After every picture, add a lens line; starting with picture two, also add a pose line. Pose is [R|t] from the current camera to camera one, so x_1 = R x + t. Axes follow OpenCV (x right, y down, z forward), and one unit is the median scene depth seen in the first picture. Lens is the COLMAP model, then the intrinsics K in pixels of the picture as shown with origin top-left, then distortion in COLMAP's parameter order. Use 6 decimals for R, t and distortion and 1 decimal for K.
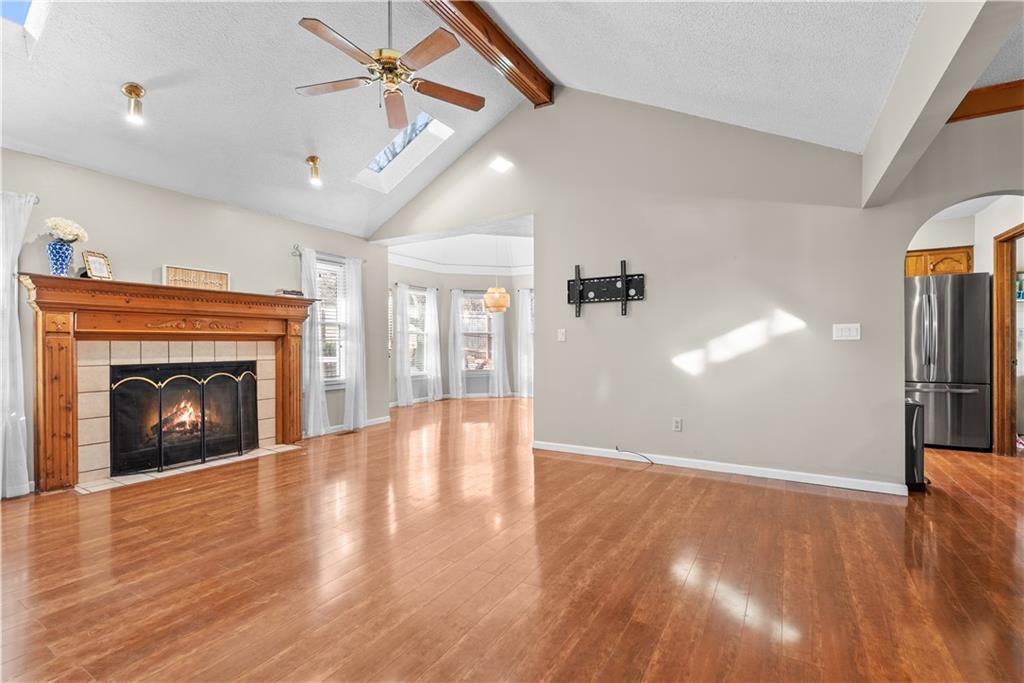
lens RADIAL K [[455.7, 0, 512.0], [0, 455.7, 341.5], [0, 0, 1]] dist [-0.003853, -0.000464]
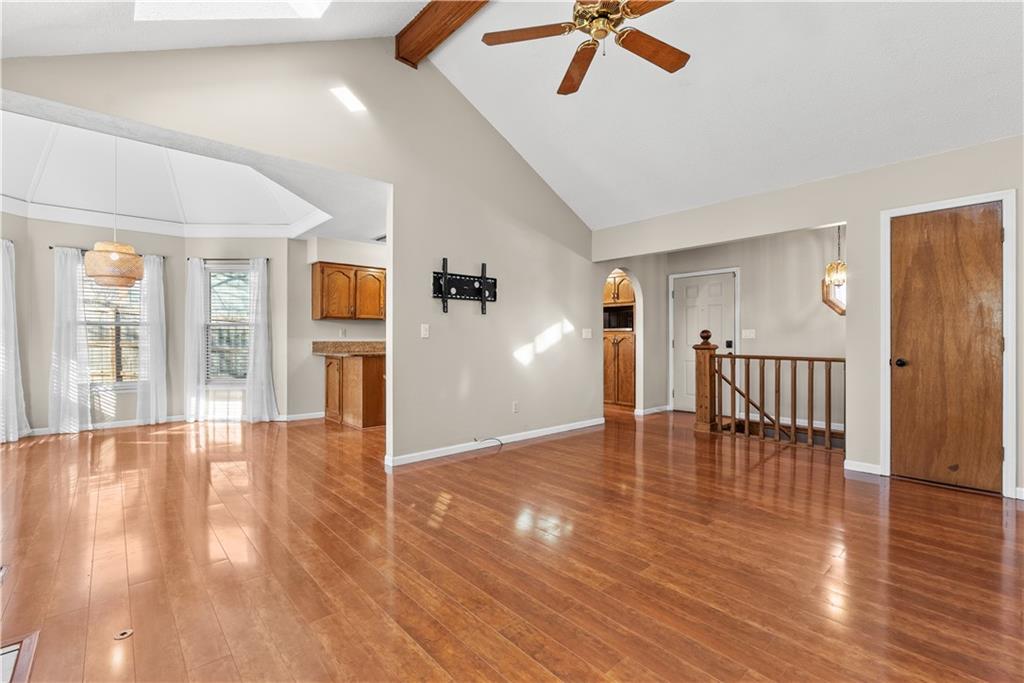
lens RADIAL K [[455.7, 0, 512.0], [0, 455.7, 341.5], [0, 0, 1]] dist [-0.003853, -0.000464]
pose [[0.296753, -0.003418, 0.954948, -0.753117], [-0.002728, 0.999986, 0.004427, 0.001999], [-0.954950, -0.003919, 0.296740, 0.609054]]
